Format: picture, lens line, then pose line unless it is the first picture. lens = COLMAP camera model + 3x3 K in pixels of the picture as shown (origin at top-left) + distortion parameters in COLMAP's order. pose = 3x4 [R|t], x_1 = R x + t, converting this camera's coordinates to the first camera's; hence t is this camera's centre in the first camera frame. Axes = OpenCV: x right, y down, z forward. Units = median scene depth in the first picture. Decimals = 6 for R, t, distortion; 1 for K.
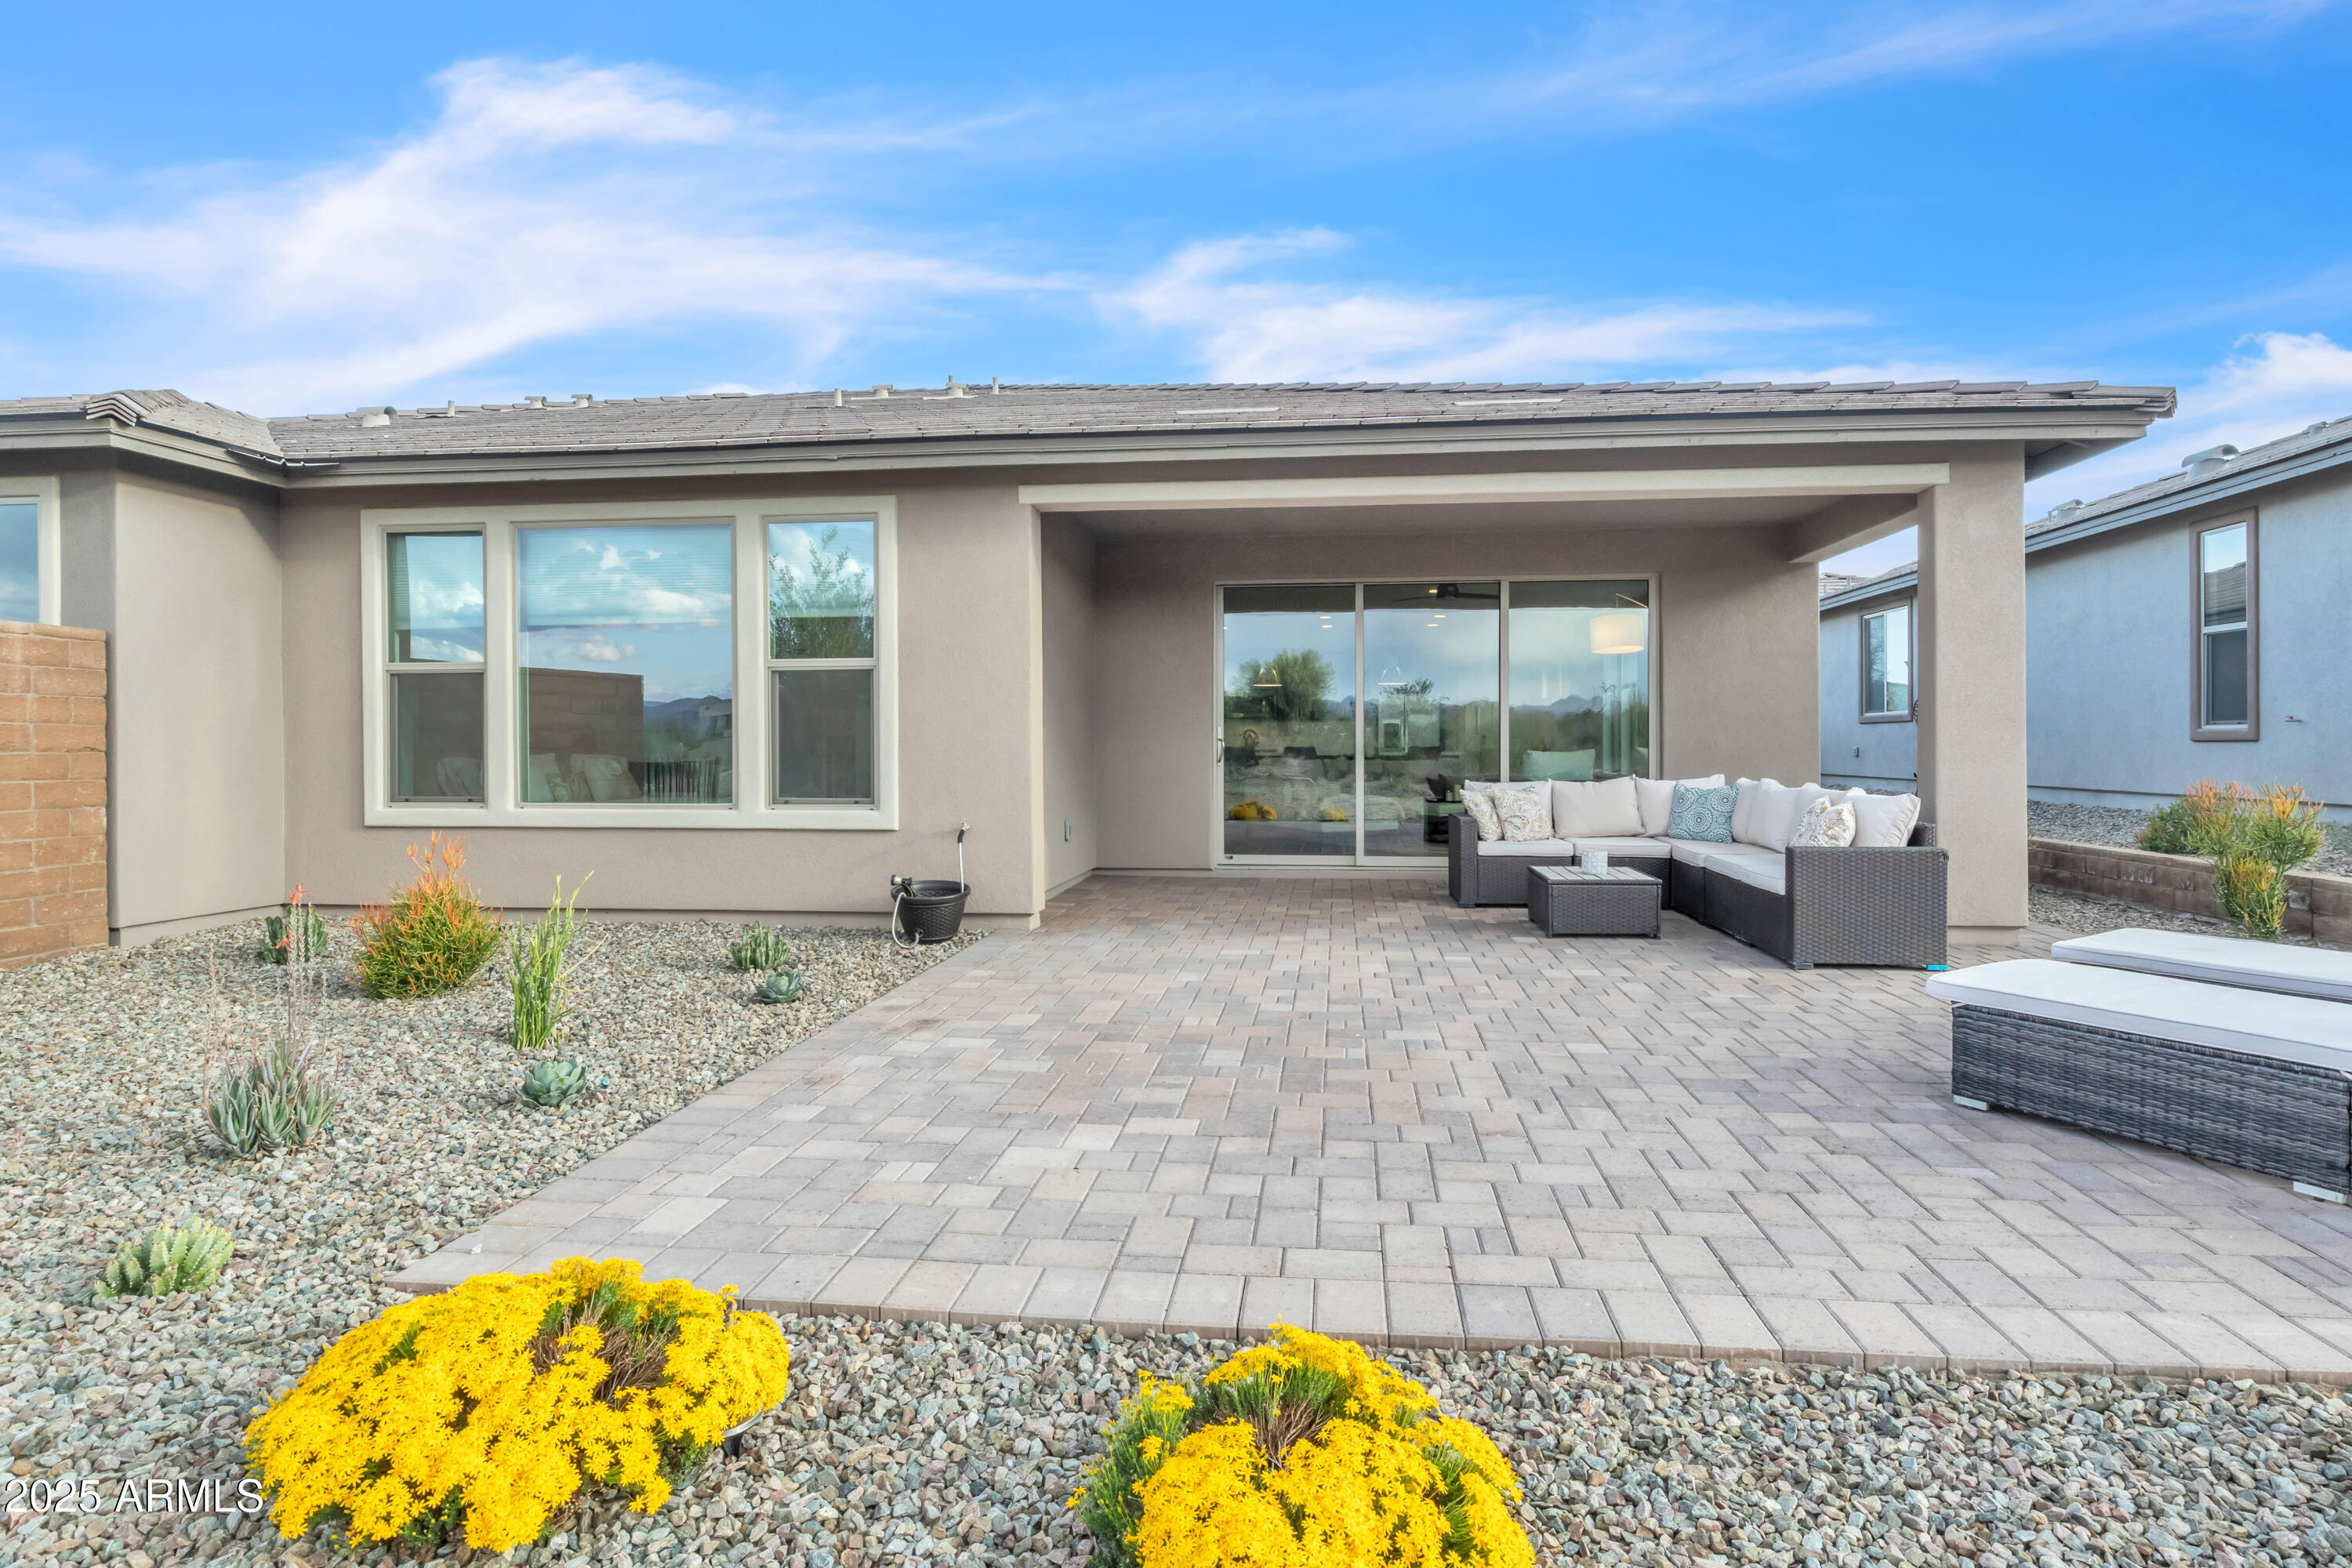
lens RADIAL K [[1190.4, 0, 1186.6], [0, 1190.4, 754.6], [0, 0, 1]] dist [-0.008518, 0.000576]
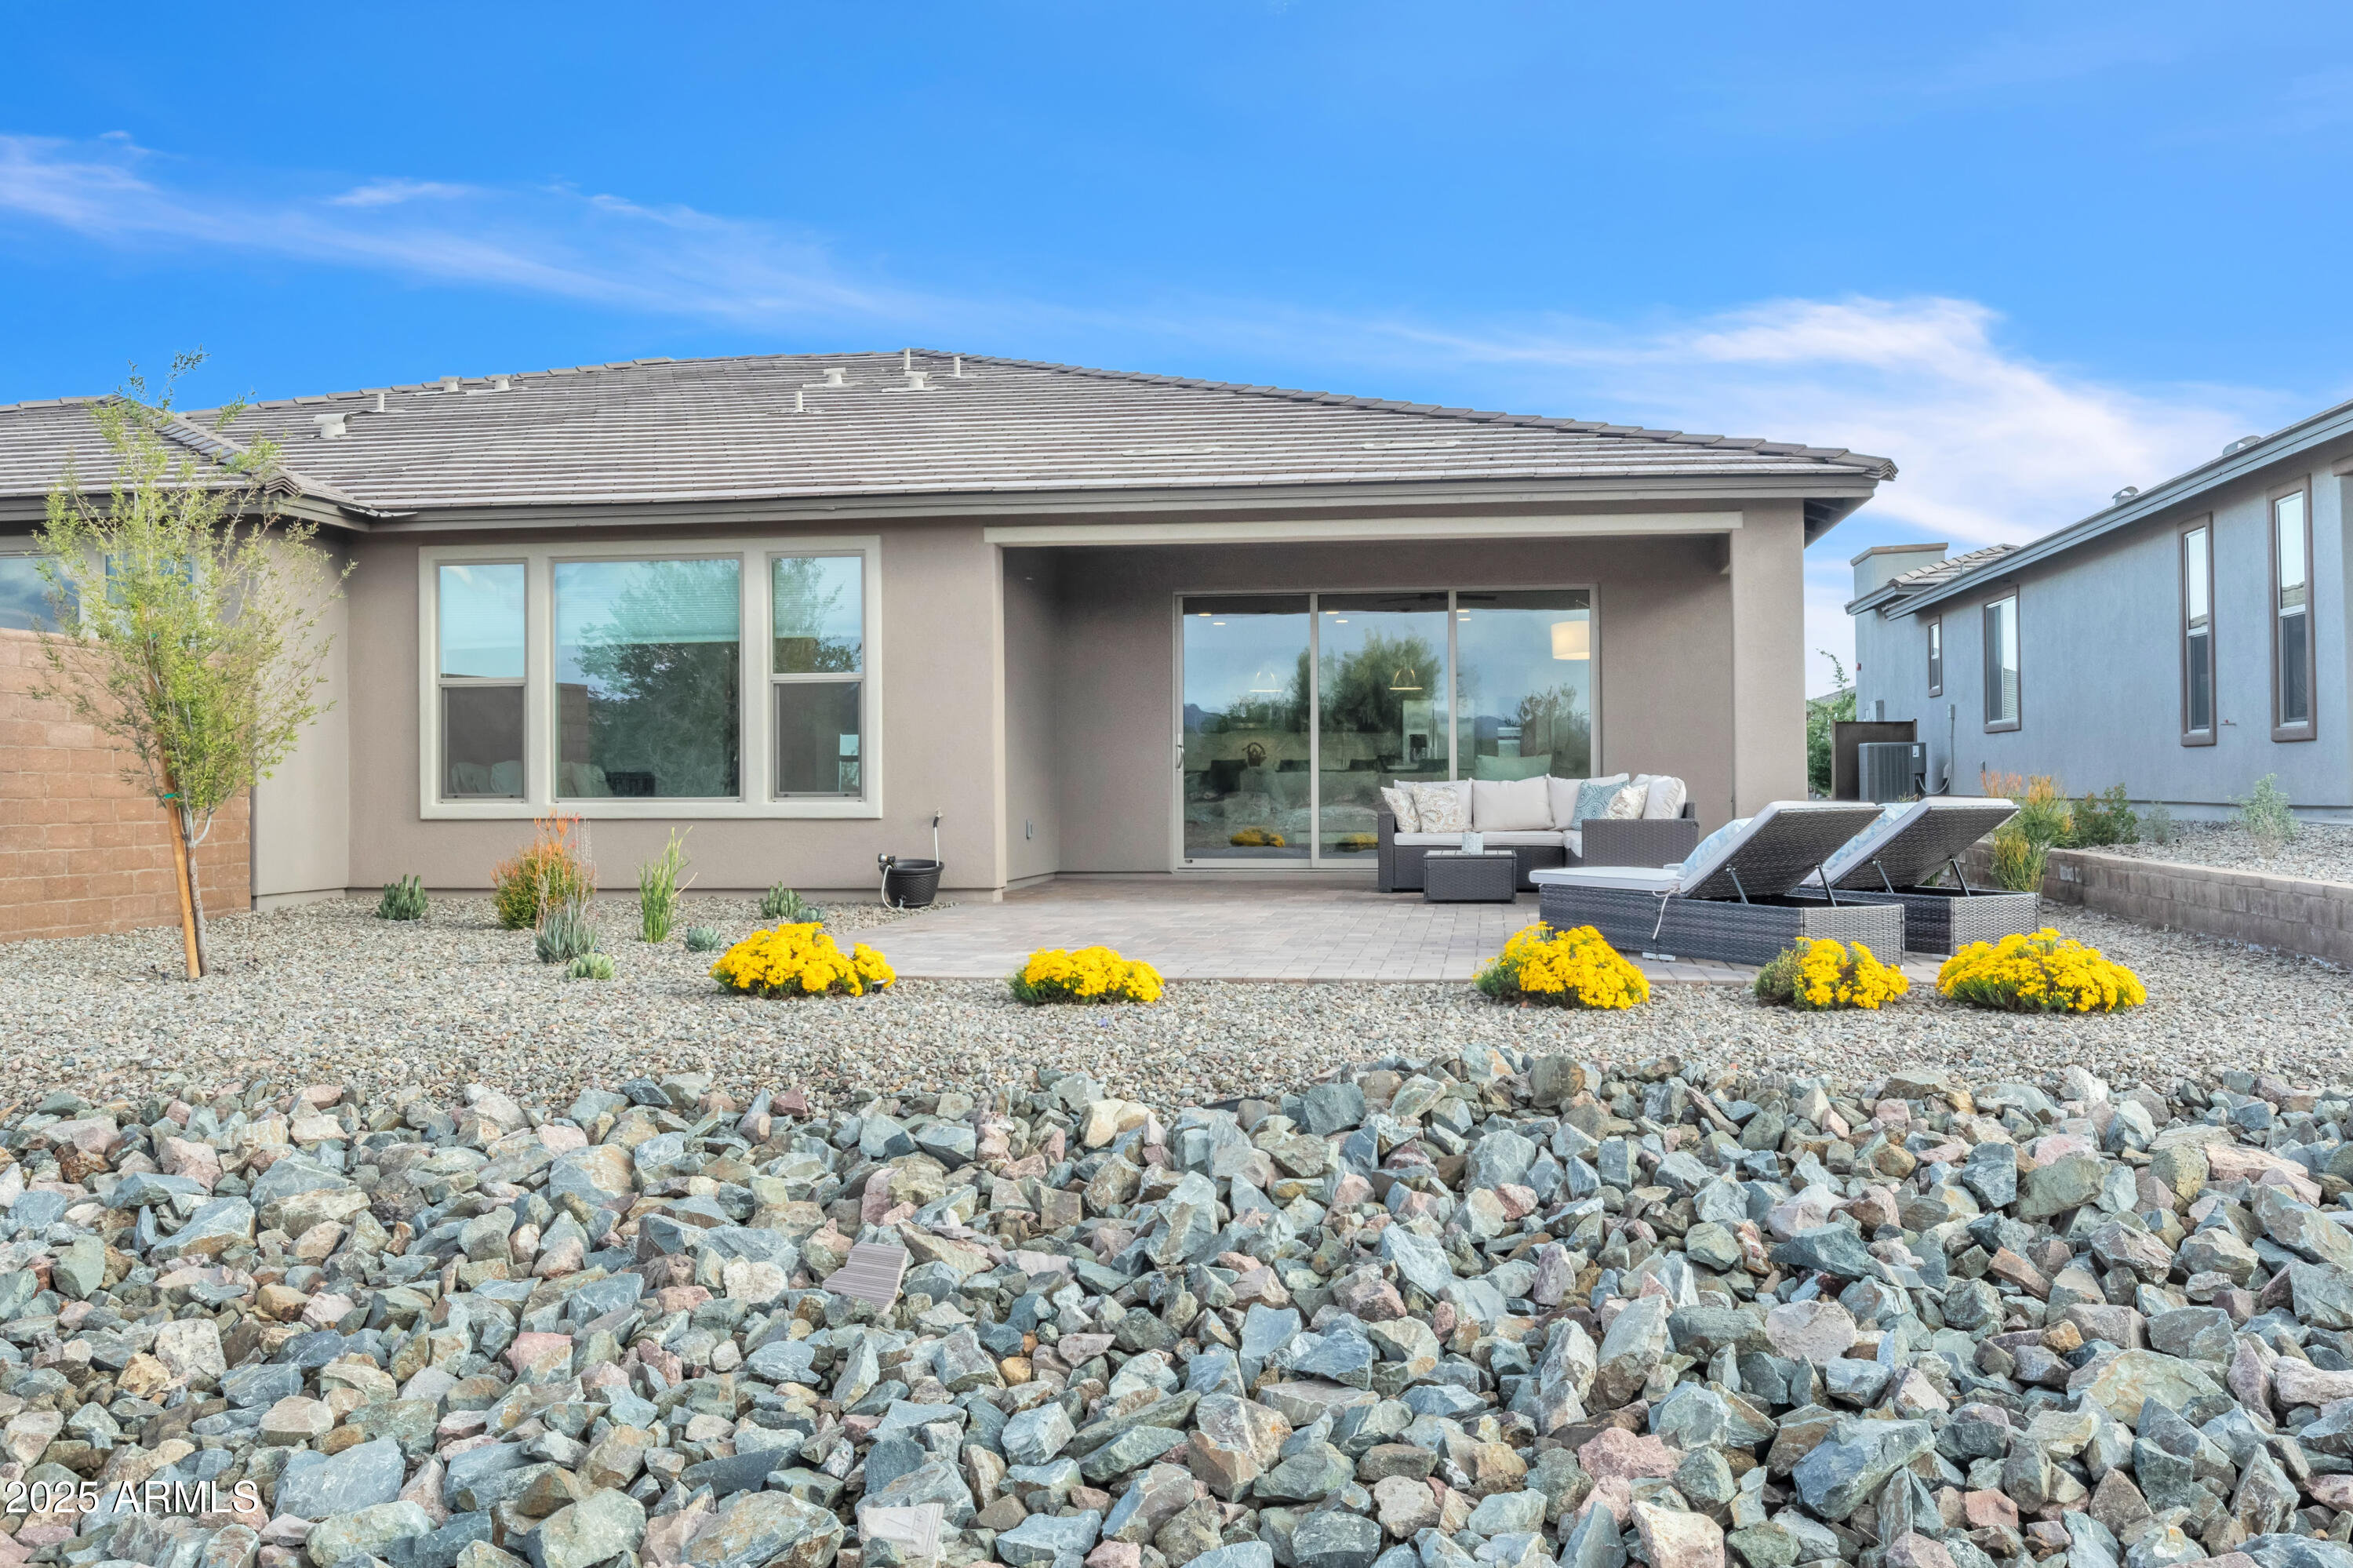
lens RADIAL K [[1835.5, 0, 1199.5], [0, 1835.5, 779.8], [0, 0, 1]] dist [-0.015753, -0.003753]
pose [[0.999763, -0.003727, -0.021459, 0.110065], [0.003568, 0.999966, -0.007437, 0.039414], [0.021486, 0.007359, 0.999742, -0.804936]]
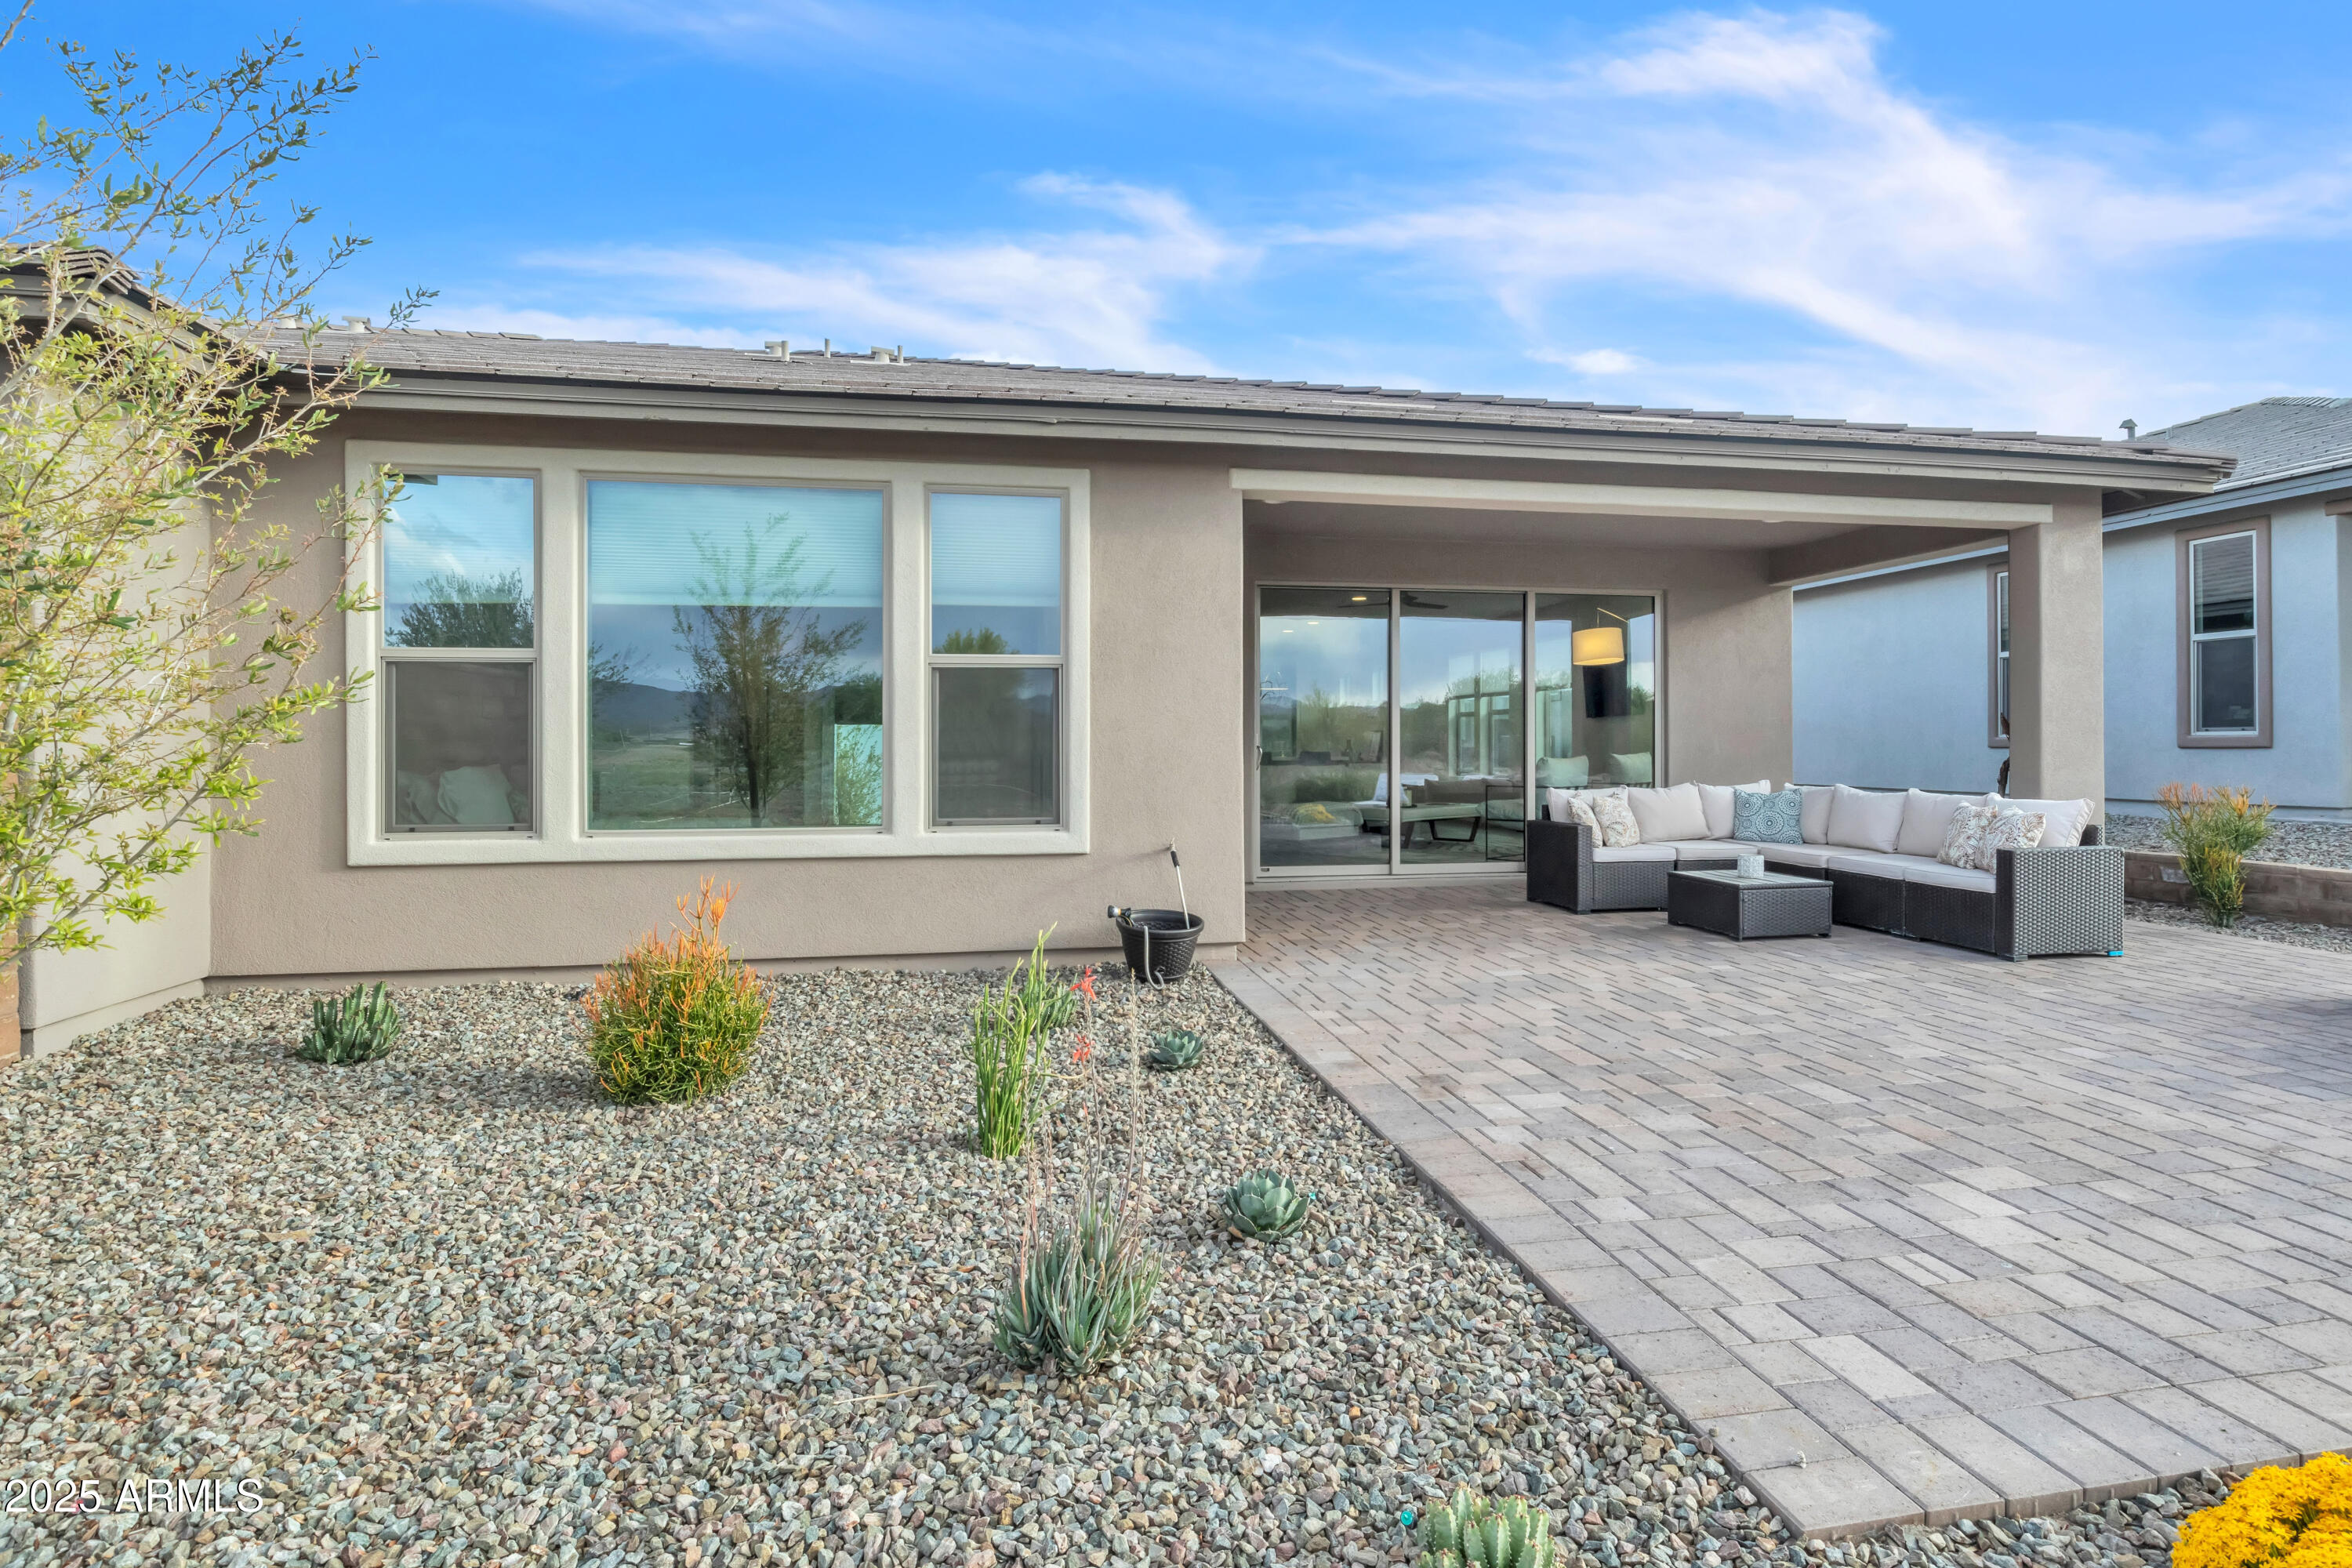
lens RADIAL K [[1190.4, 0, 1186.6], [0, 1190.4, 754.6], [0, 0, 1]] dist [-0.008518, 0.000576]
pose [[0.957792, -0.002424, 0.287453, -0.420270], [0.002480, 0.999997, 0.000170, -0.008968], [-0.287452, 0.000550, 0.957795, 0.141677]]
